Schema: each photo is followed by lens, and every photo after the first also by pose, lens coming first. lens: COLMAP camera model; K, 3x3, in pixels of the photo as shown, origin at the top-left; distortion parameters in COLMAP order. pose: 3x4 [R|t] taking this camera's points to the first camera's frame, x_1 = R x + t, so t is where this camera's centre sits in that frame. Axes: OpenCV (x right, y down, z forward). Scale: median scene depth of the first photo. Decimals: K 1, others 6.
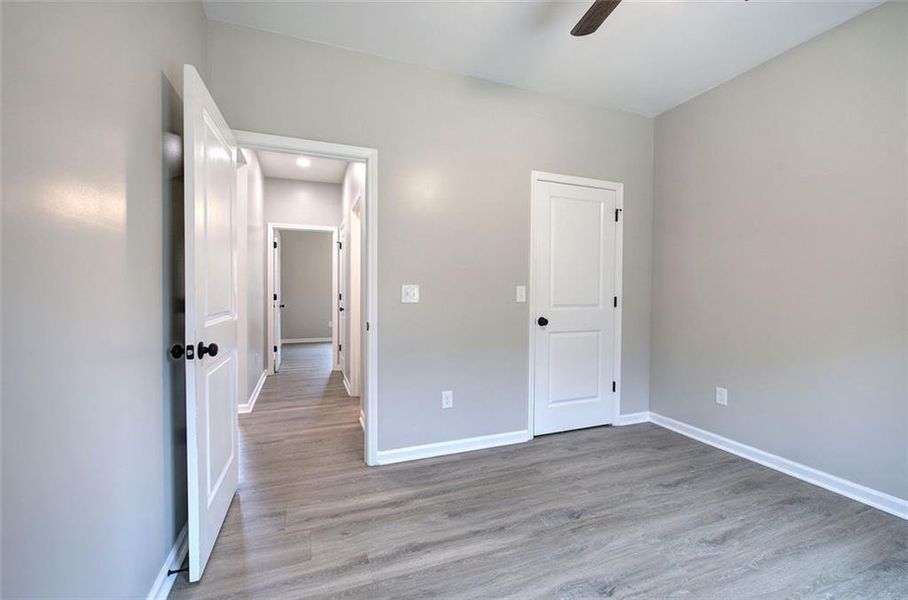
lens RADIAL K [[393.9, 0, 469.0], [0, 393.9, 302.3], [0, 0, 1]] dist [-0.001259, -0.000157]
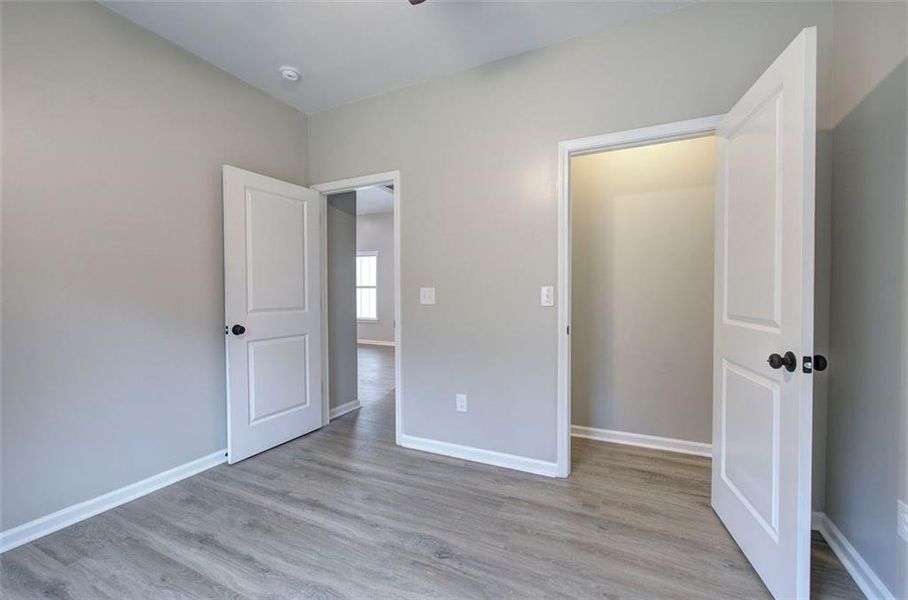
lens RADIAL K [[400.4, 0, 450.7], [0, 400.4, 305.9], [0, 0, 1]] dist [0.003957, 0.000125]
pose [[0.647682, 0.016061, -0.761741, 0.763503], [-0.012864, 0.999866, 0.010144, -0.007149], [0.761802, 0.003229, 0.647802, 0.363197]]
